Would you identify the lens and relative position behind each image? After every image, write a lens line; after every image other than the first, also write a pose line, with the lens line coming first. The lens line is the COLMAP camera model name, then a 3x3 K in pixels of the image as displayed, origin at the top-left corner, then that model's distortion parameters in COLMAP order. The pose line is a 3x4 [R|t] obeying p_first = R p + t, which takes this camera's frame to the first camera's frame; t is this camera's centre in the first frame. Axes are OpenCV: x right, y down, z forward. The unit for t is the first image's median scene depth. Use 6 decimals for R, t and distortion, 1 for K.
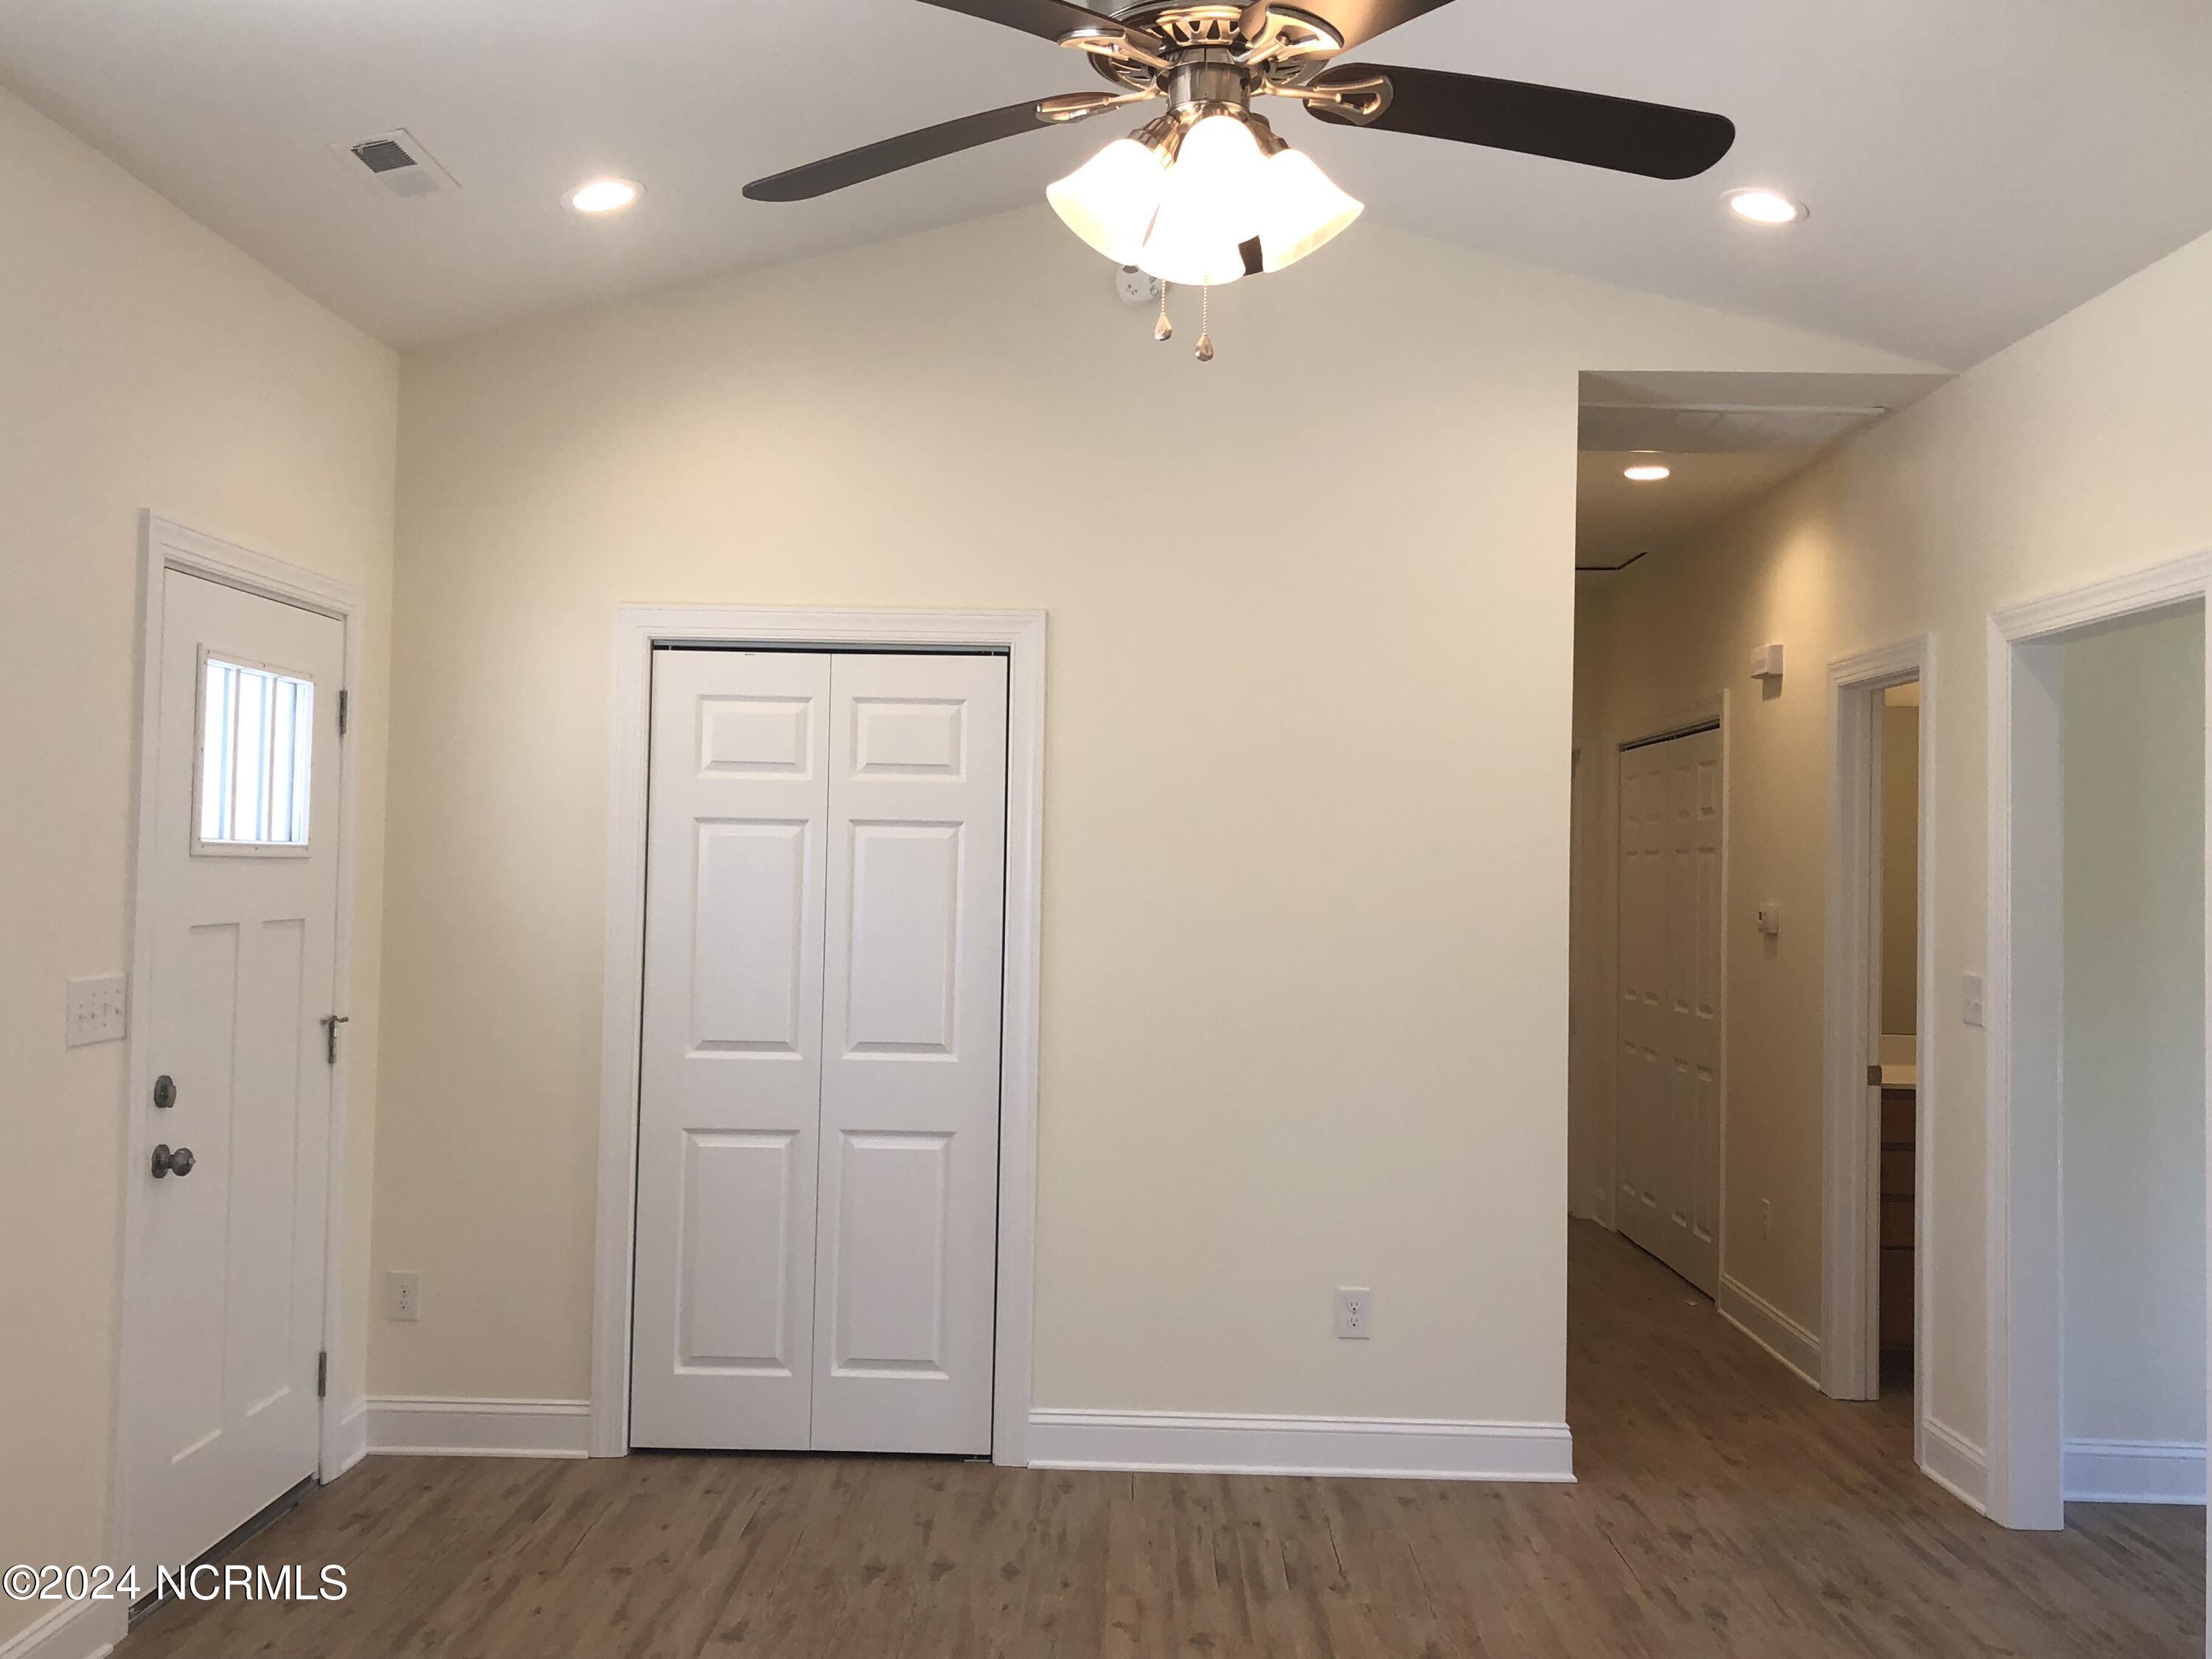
lens RADIAL K [[2077.1, 0, 1104.1], [0, 2077.1, 834.0], [0, 0, 1]] dist [0.010040, 0.000000]
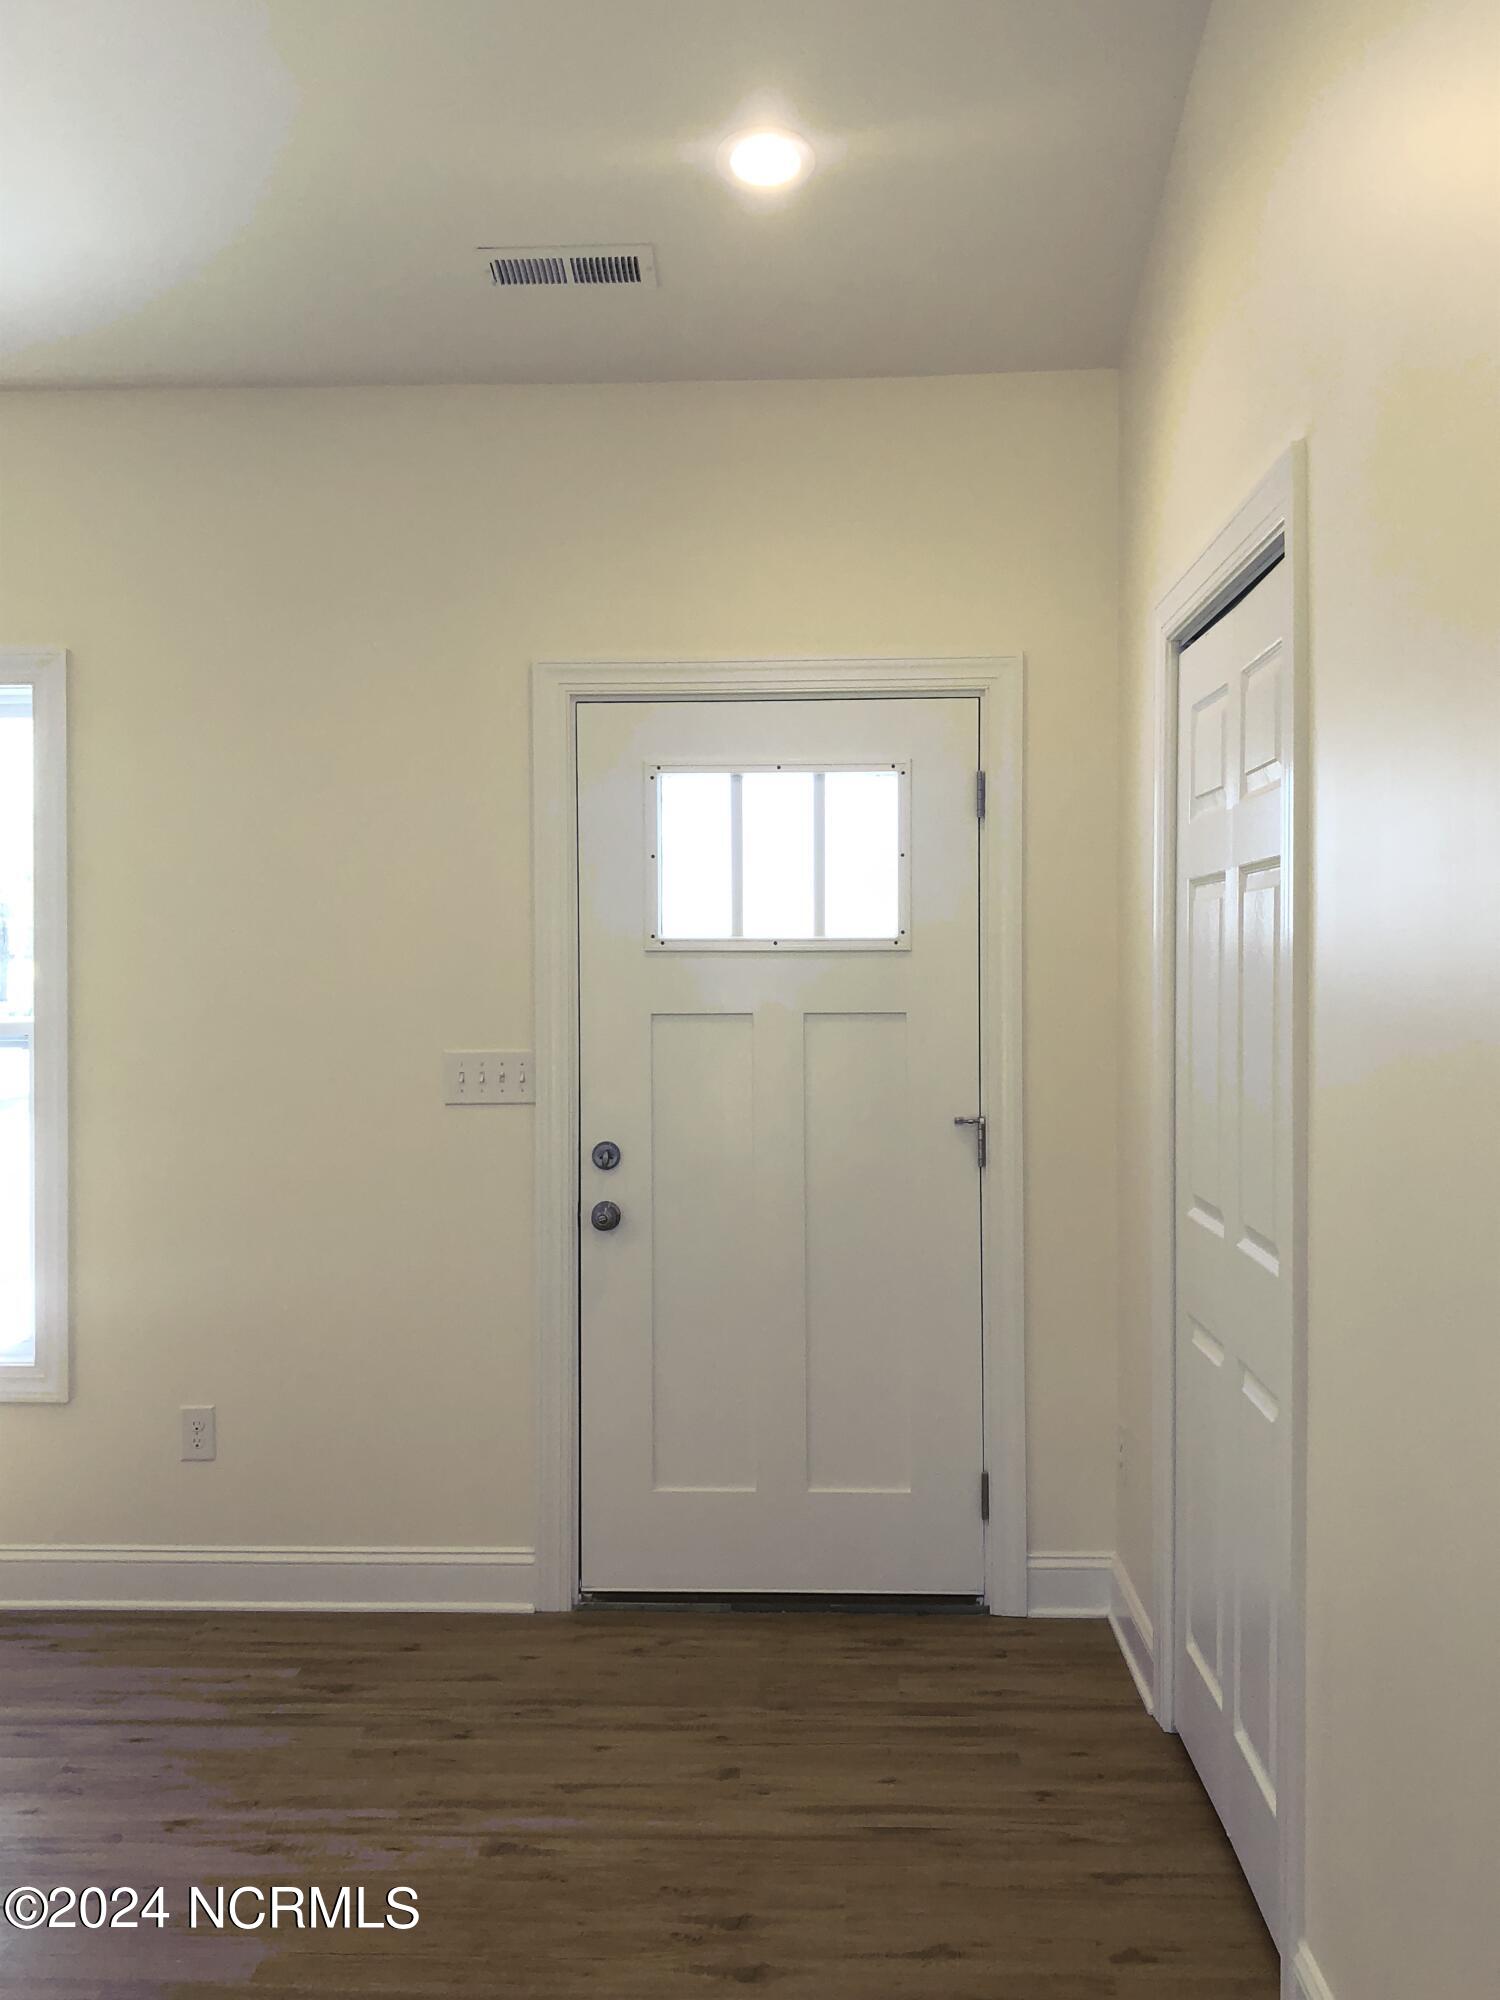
lens RADIAL K [[1878.1, 0, 746.2], [0, 1878.1, 944.9], [0, 0, 1]] dist [0.010040, 0.000000]
pose [[-0.032443, -0.032264, -0.998953, 0.544704], [0.021686, 0.999221, -0.032977, 0.039440], [0.999238, -0.022733, -0.031718, 1.029083]]
